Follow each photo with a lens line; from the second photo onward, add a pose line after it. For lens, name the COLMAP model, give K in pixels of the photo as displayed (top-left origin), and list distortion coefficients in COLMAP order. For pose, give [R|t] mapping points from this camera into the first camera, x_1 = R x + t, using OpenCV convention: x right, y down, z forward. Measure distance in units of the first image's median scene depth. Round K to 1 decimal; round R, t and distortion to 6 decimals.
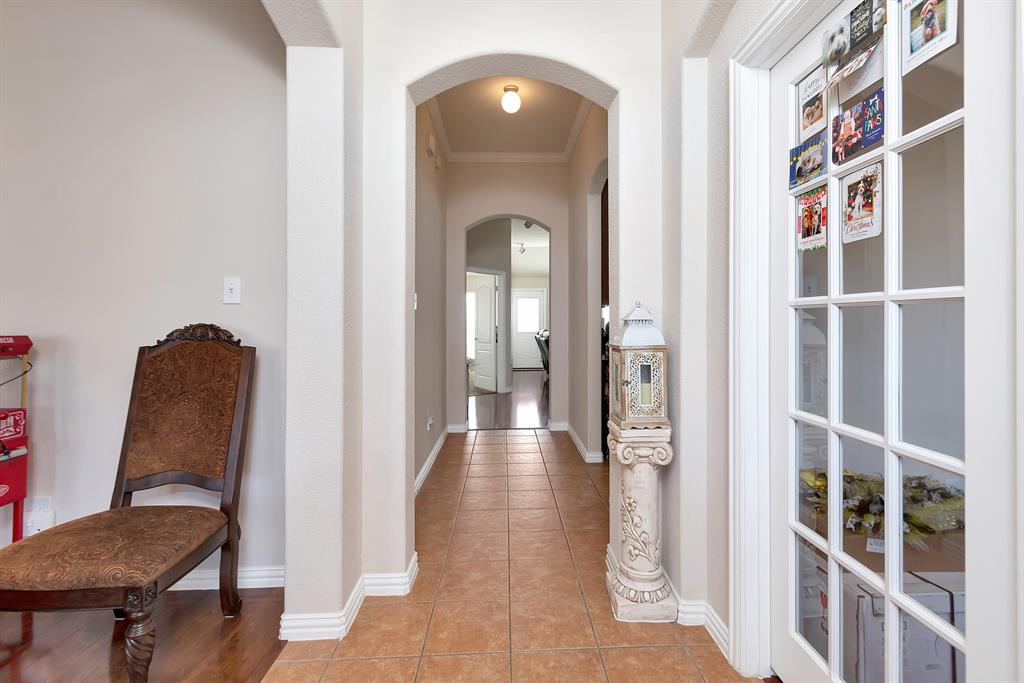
lens RADIAL K [[457.8, 0, 525.4], [0, 457.8, 324.5], [0, 0, 1]] dist [0.003005, -0.000210]
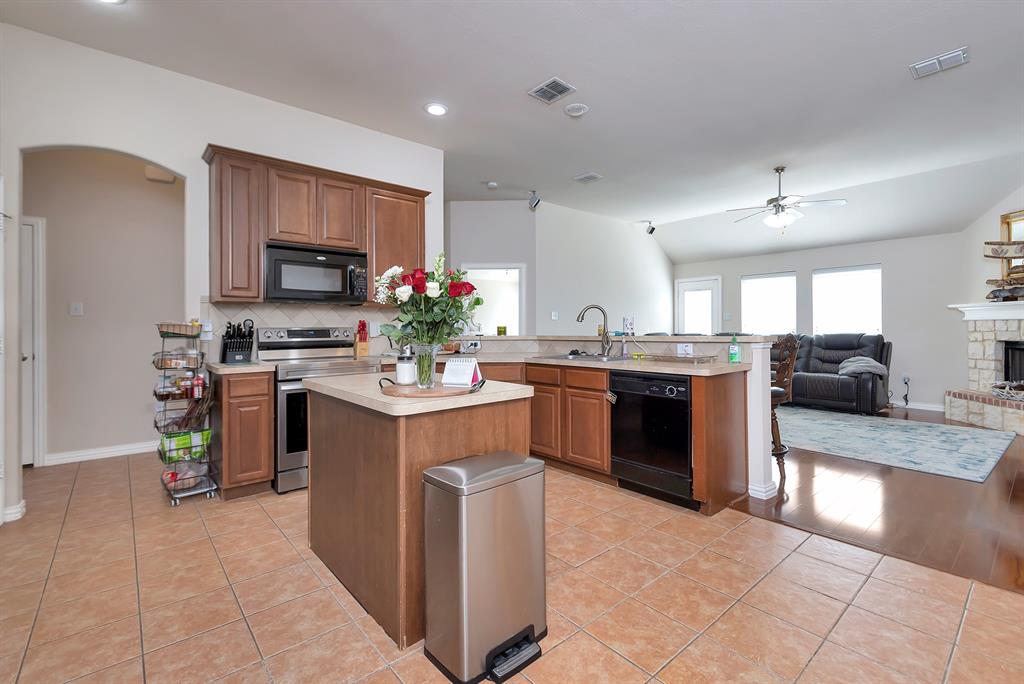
lens RADIAL K [[457.8, 0, 525.4], [0, 457.8, 325.0], [0, 0, 1]] dist [0.003005, -0.000210]
pose [[0.619931, -0.000378, -0.784657, 0.944422], [-0.001208, 0.999998, -0.001437, -0.000563], [0.784656, 0.001839, 0.619929, 0.718867]]
